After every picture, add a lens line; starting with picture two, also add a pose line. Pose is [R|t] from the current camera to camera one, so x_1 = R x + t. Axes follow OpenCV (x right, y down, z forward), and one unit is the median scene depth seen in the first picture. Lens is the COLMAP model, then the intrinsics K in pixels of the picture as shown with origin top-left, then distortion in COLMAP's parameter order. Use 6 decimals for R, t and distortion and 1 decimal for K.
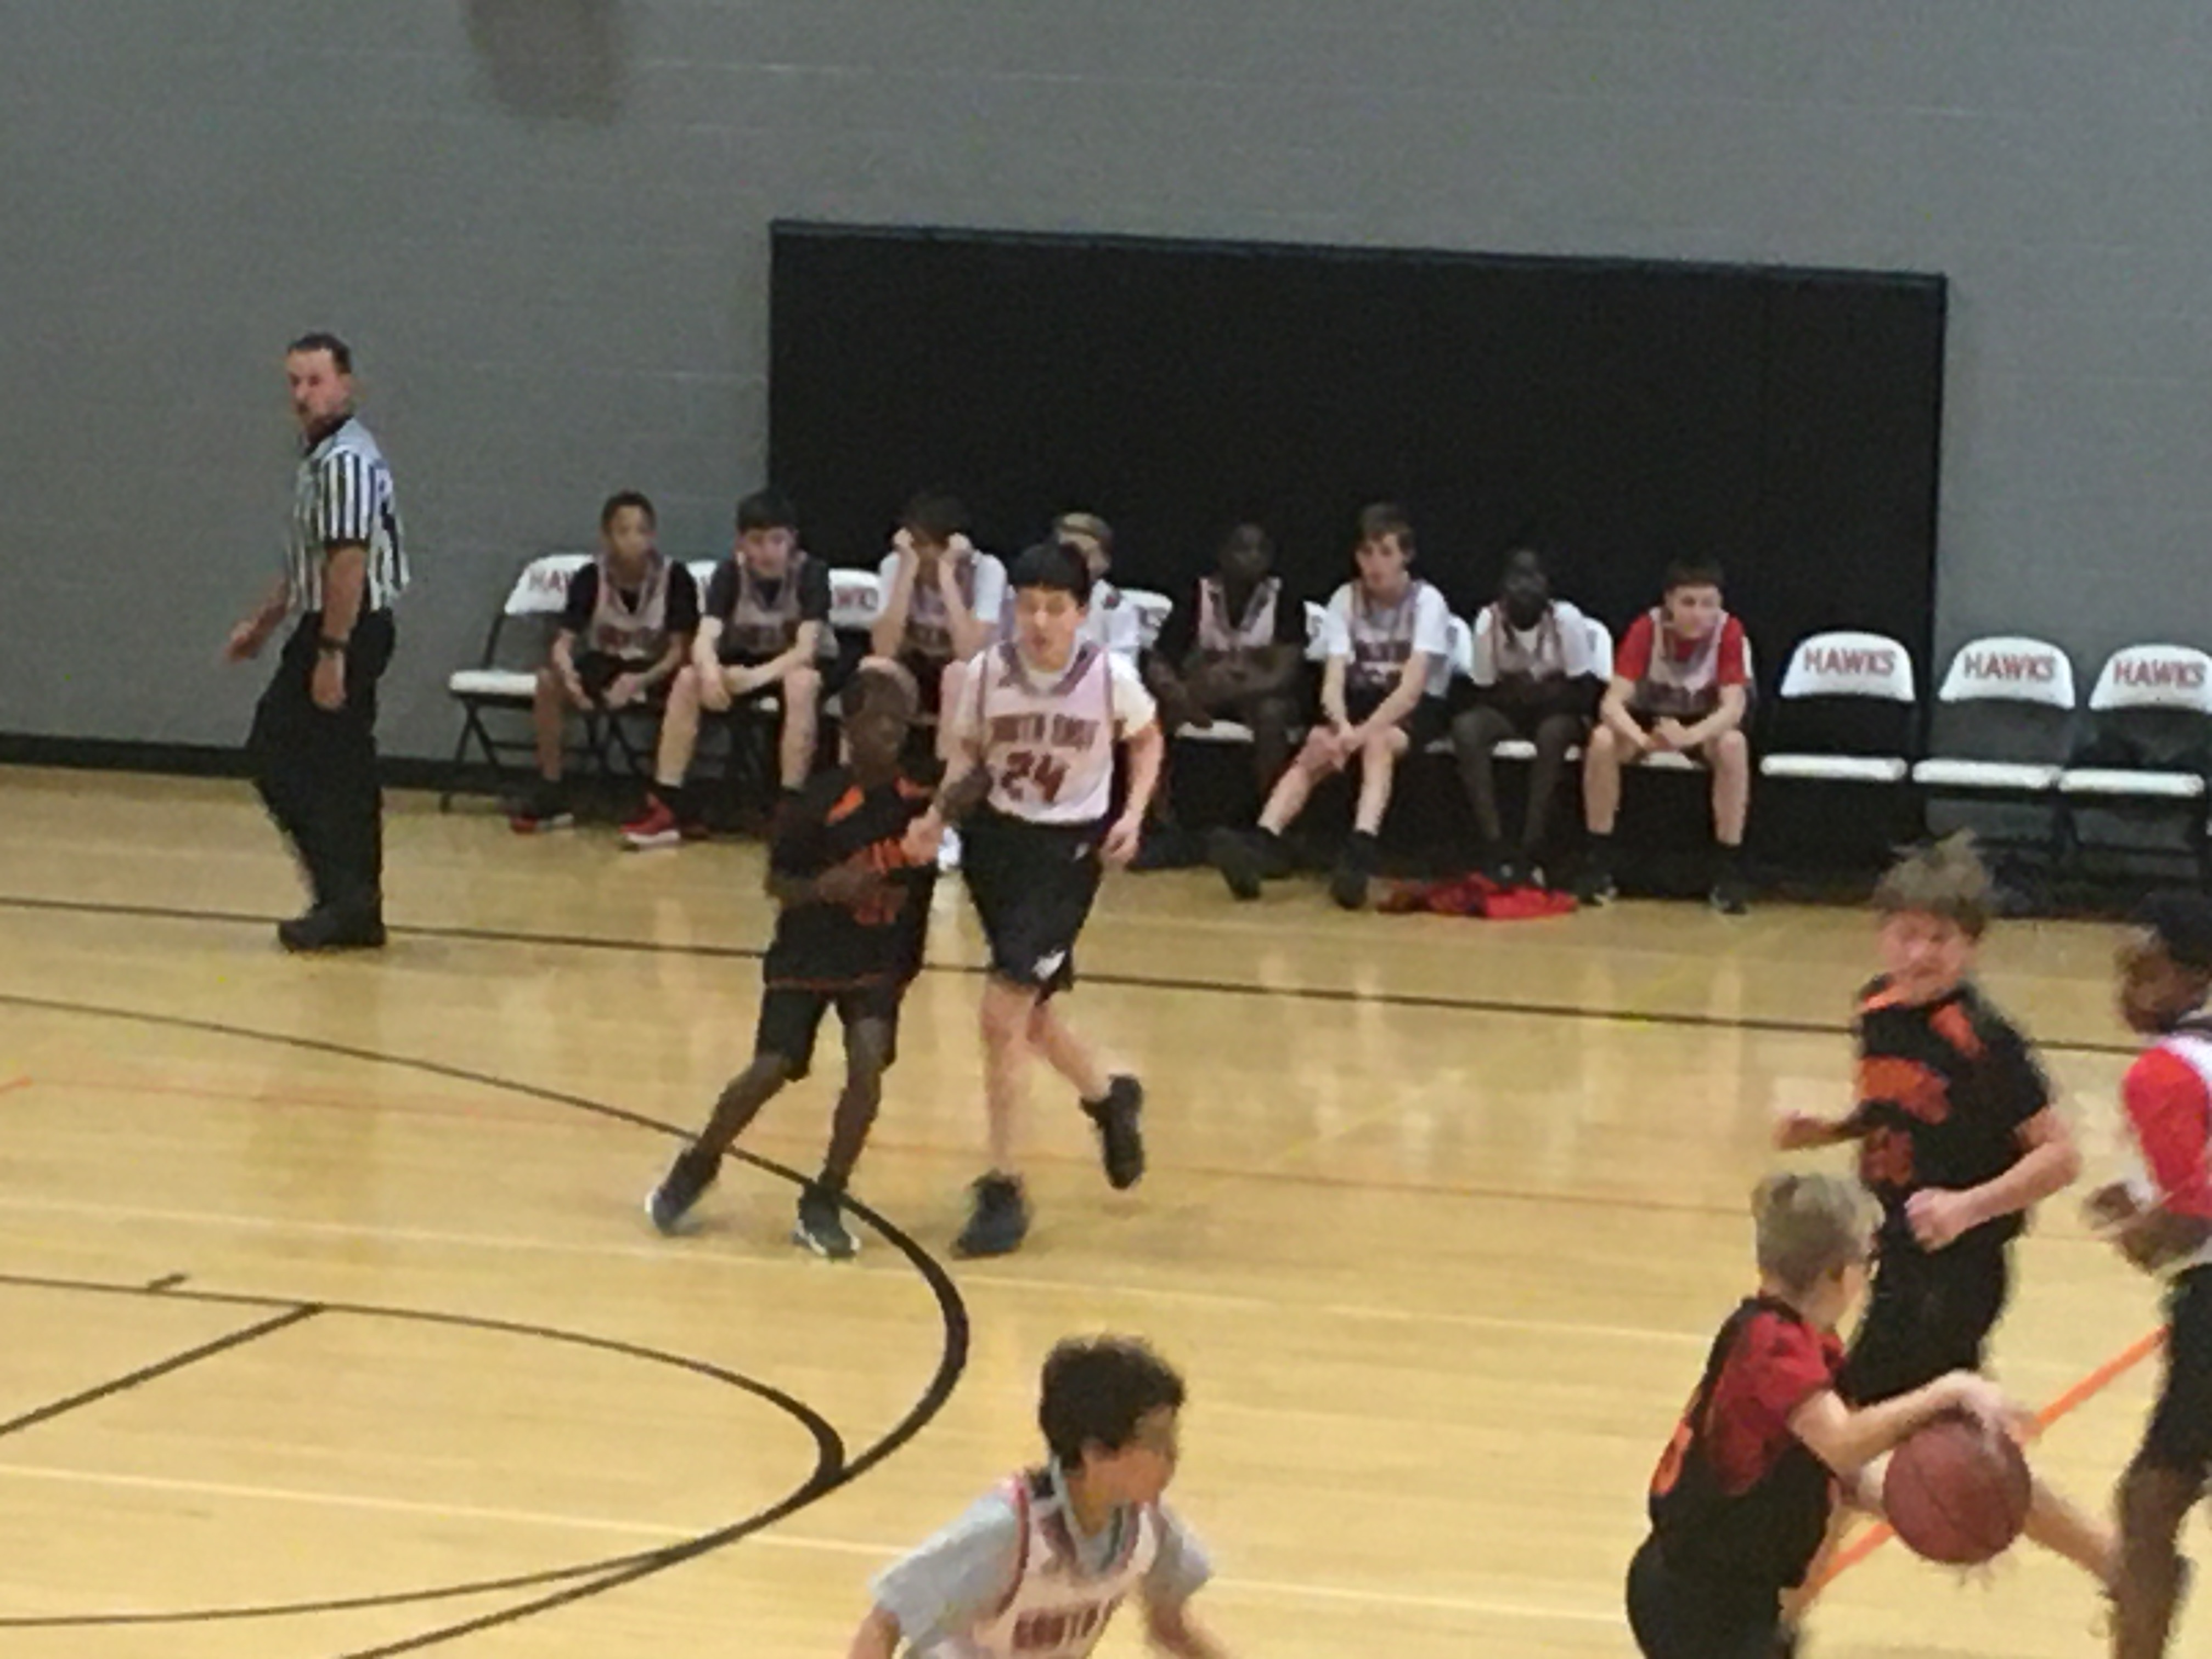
lens RADIAL K [[9613.0, 0, 1112.0], [0, 9613.0, 840.0], [0, 0, 1]] dist [0.043466, 0.000000]
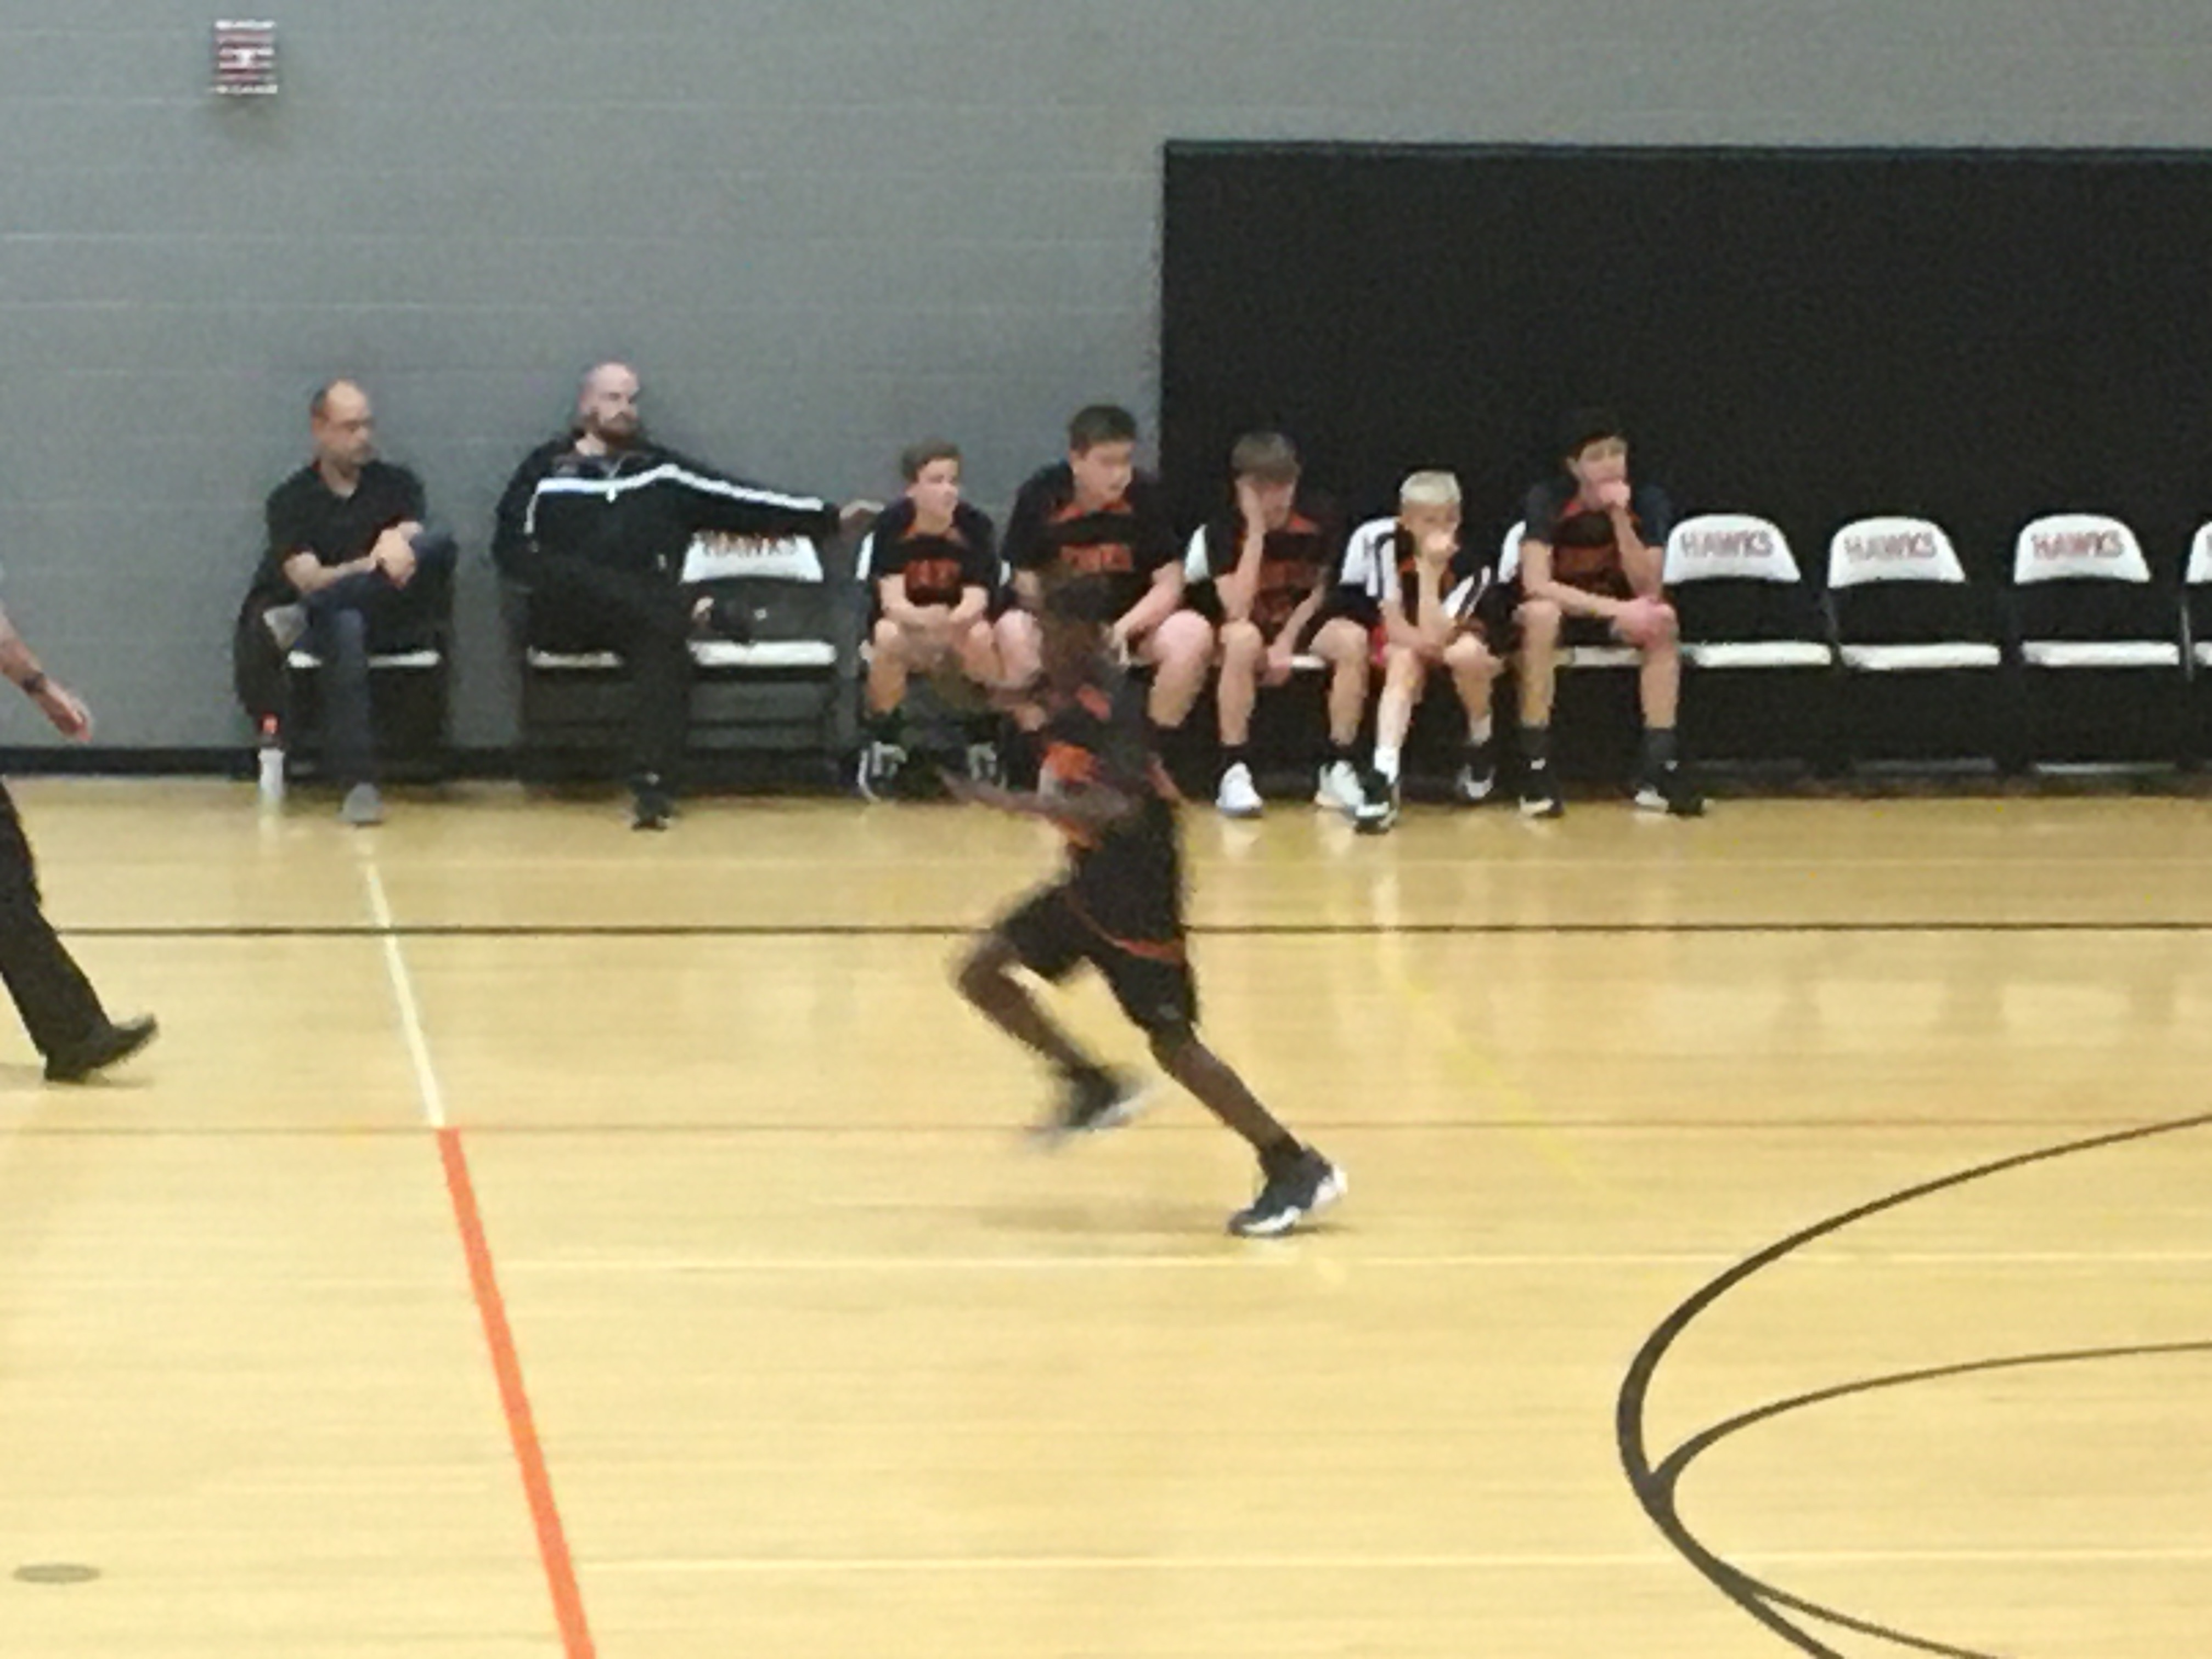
lens RADIAL K [[9613.0, 0, 1113.9], [0, 9613.0, 832.1], [0, 0, 1]] dist [0.043466, 0.000000]
pose [[0.893465, -0.069931, 0.443656, -0.443909], [0.060875, 0.997544, 0.034642, -0.029465], [-0.444989, -0.003944, 0.895527, 0.167598]]
